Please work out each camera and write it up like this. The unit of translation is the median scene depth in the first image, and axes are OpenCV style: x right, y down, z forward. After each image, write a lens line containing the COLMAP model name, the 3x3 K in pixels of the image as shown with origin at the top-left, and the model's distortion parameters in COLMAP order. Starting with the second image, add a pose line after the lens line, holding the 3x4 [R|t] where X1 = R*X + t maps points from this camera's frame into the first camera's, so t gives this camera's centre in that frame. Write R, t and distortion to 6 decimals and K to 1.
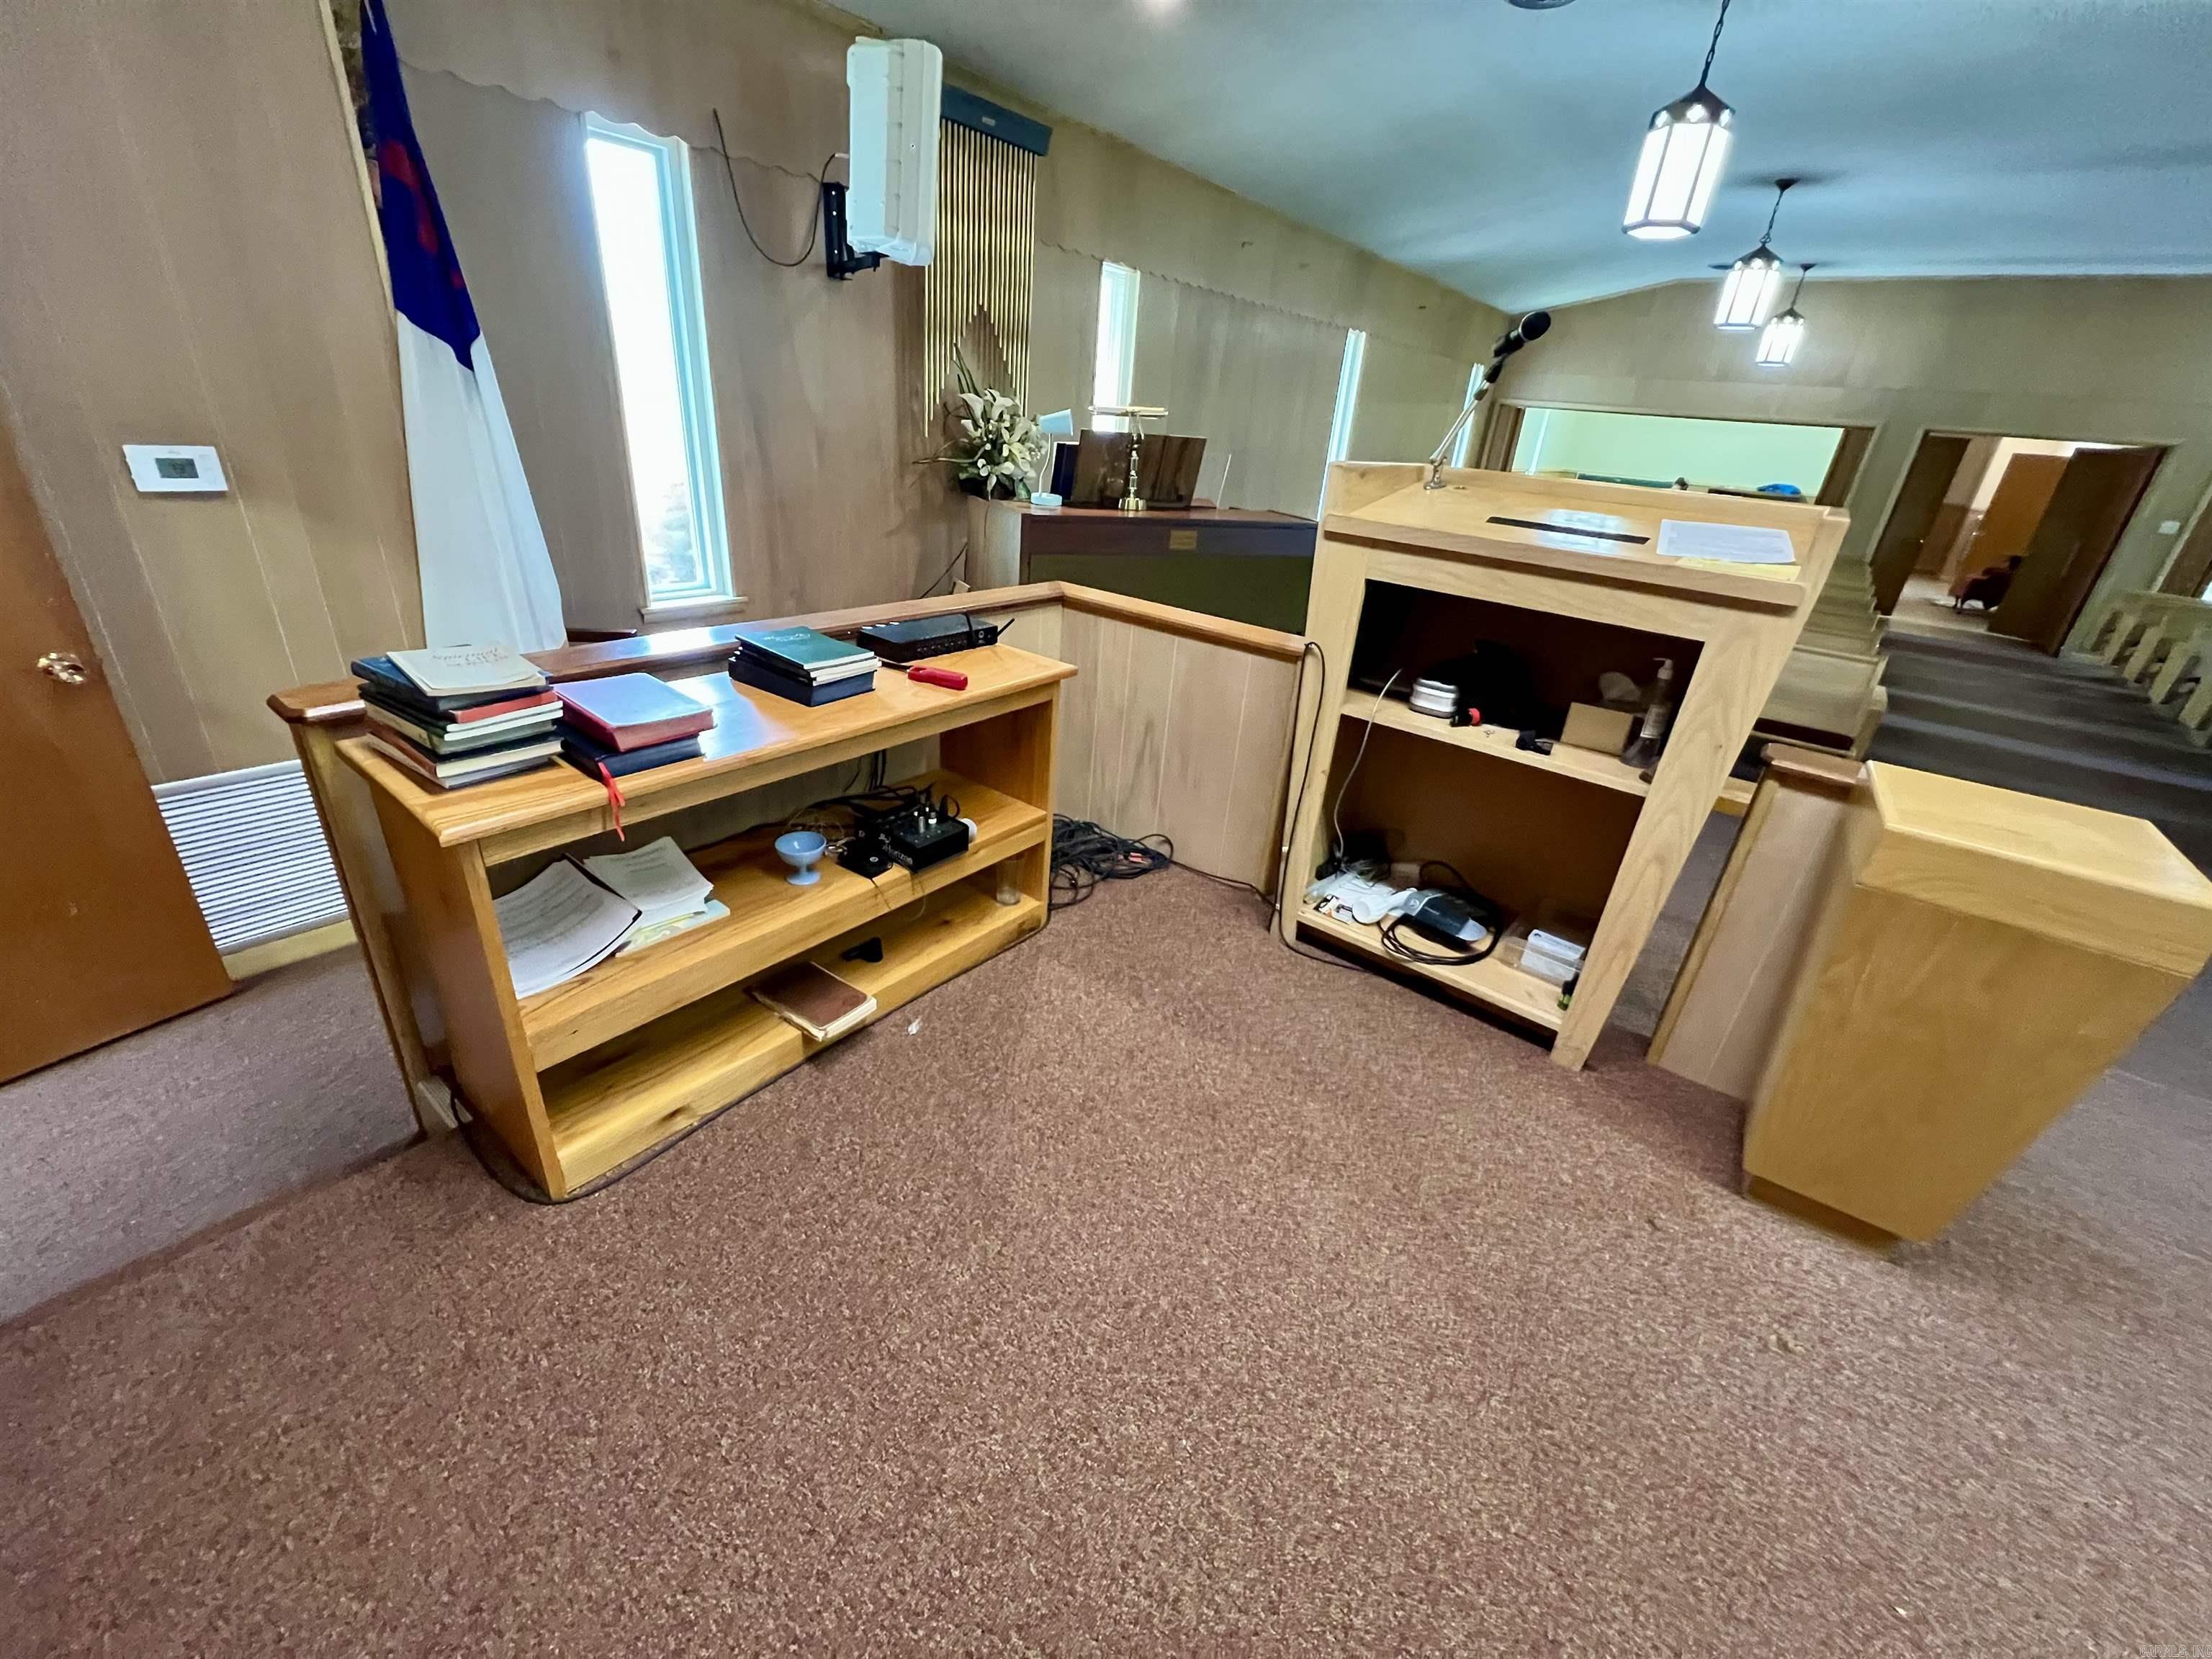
lens RADIAL K [[887.2, 0, 1112.1], [0, 887.2, 829.5], [0, 0, 1]] dist [0.000273, 0.000124]
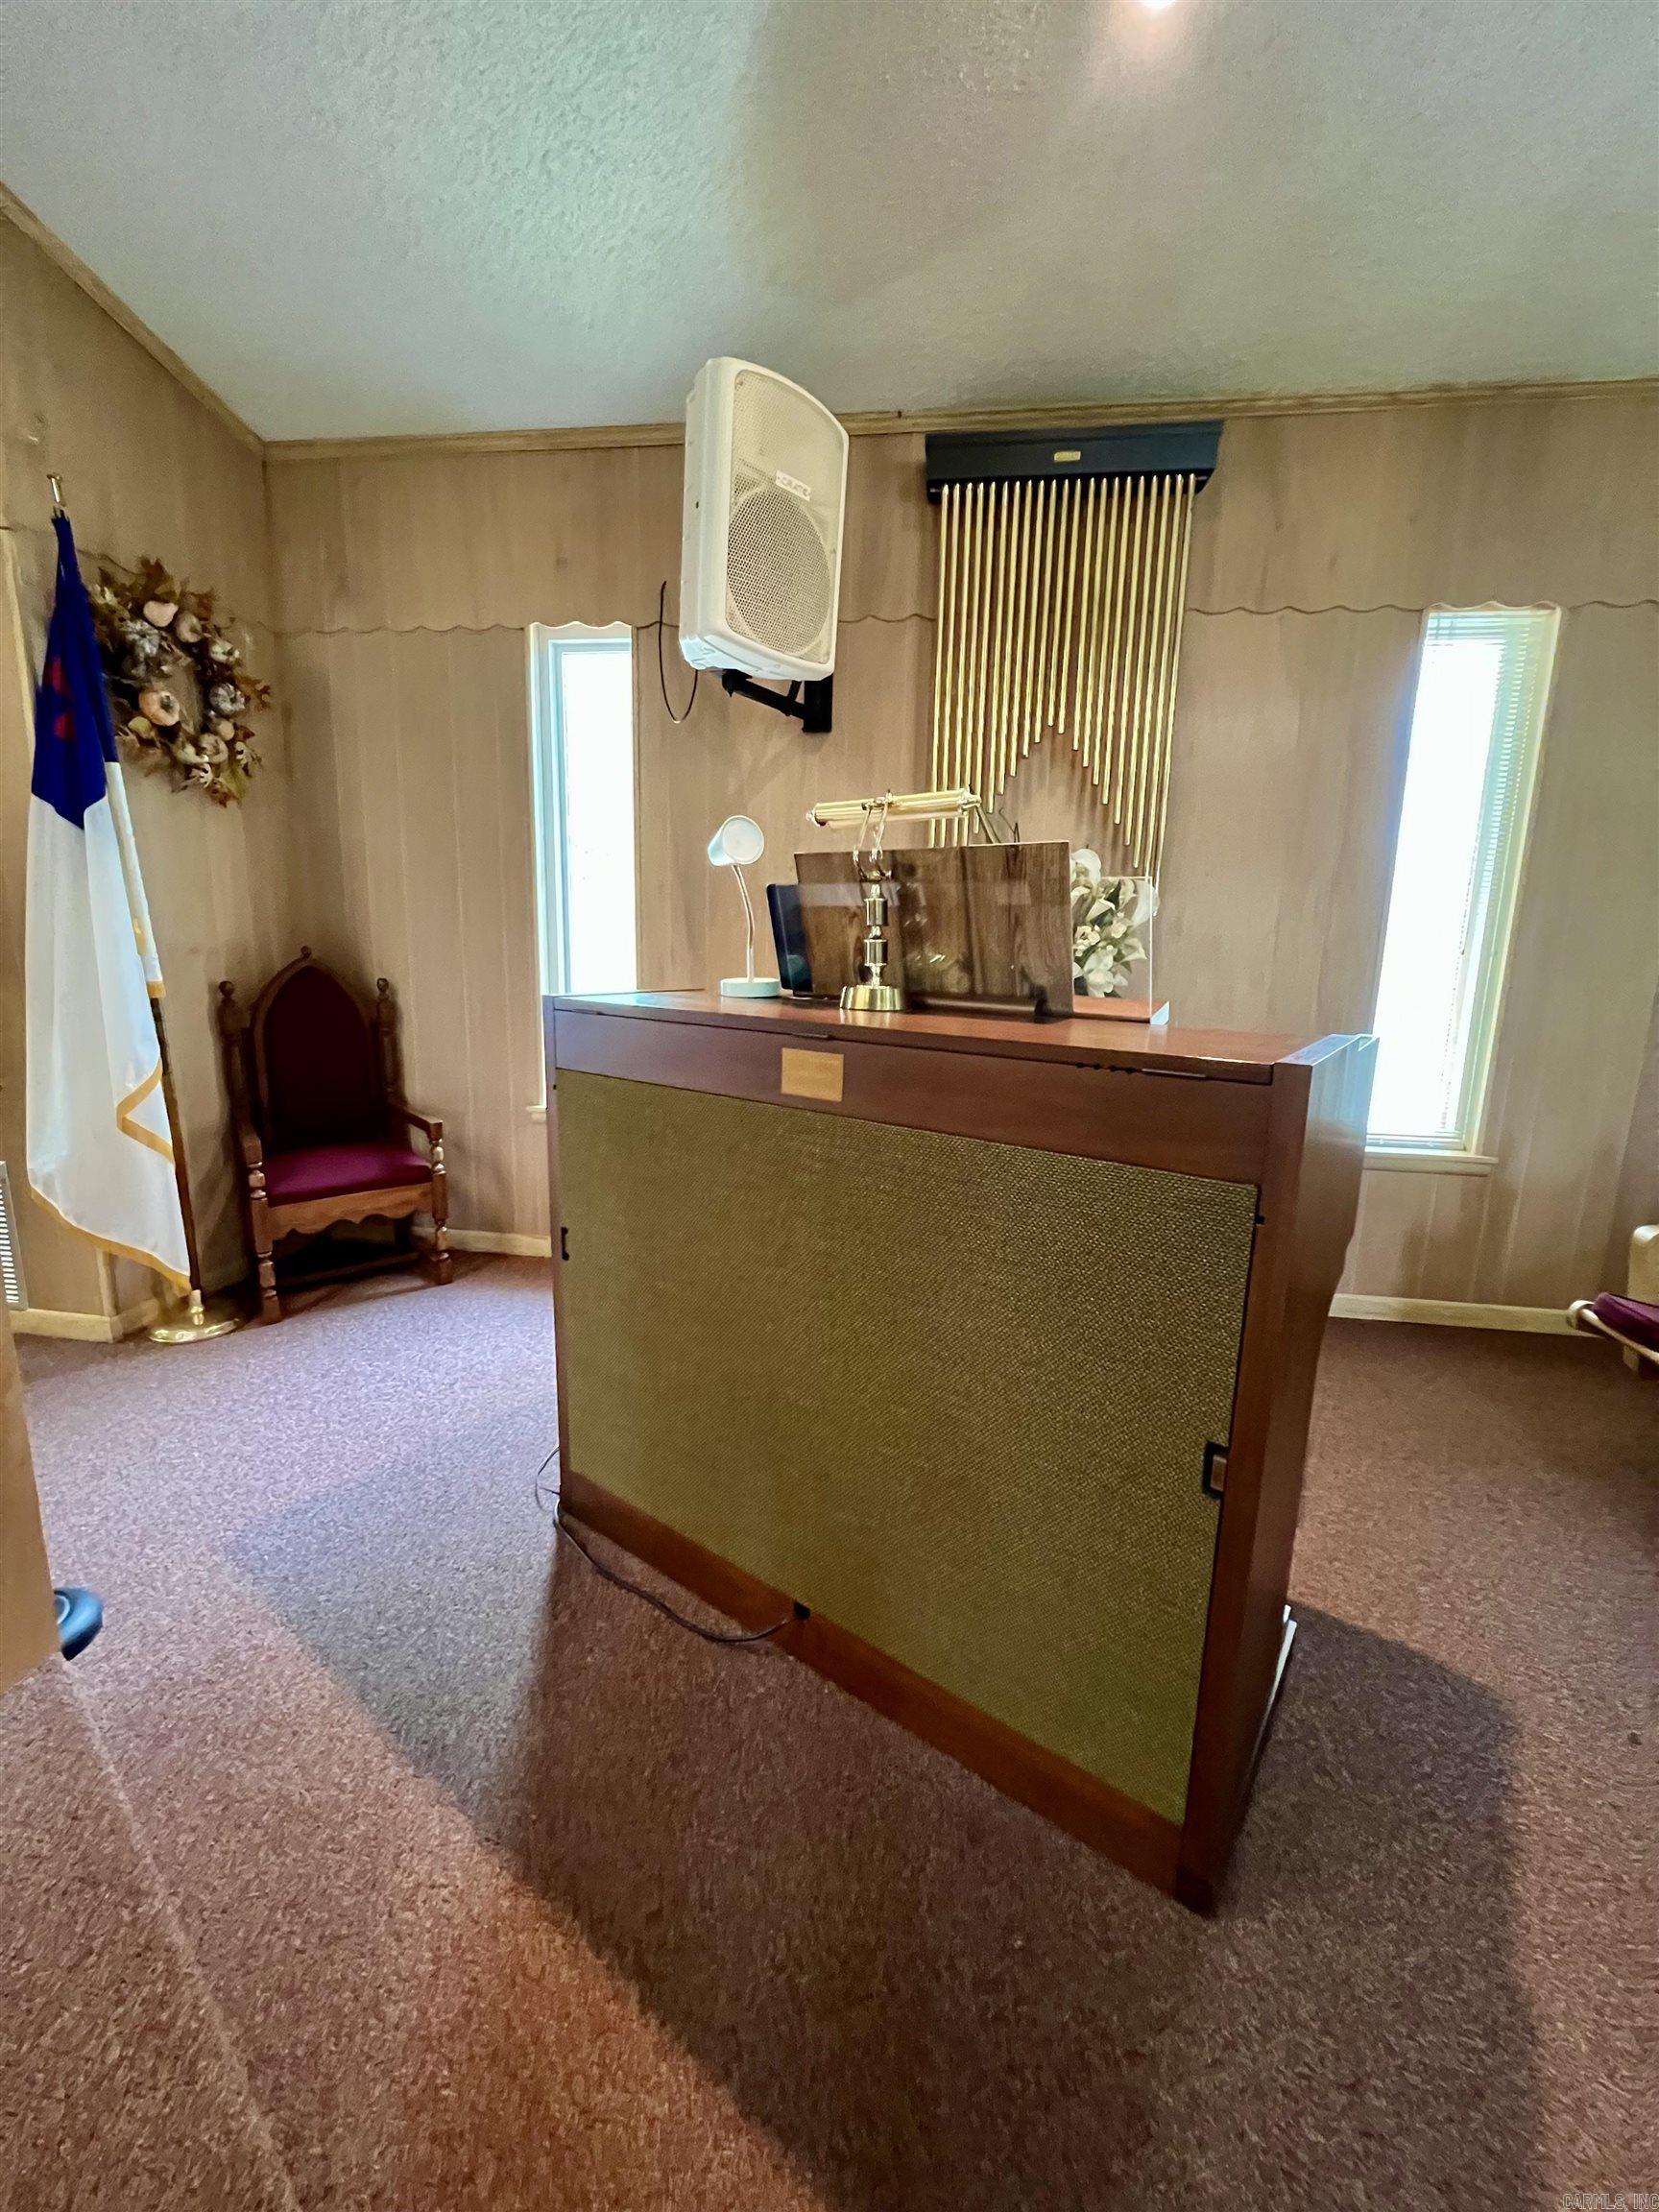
lens RADIAL K [[887.2, 0, 831.1], [0, 887.2, 1100.4], [0, 0, 1]] dist [0.000273, 0.000124]
pose [[0.494208, 0.097101, -0.863904, 0.398446], [-0.365222, 0.924984, -0.104964, -0.265499], [0.788905, 0.367390, 0.492598, 0.782799]]
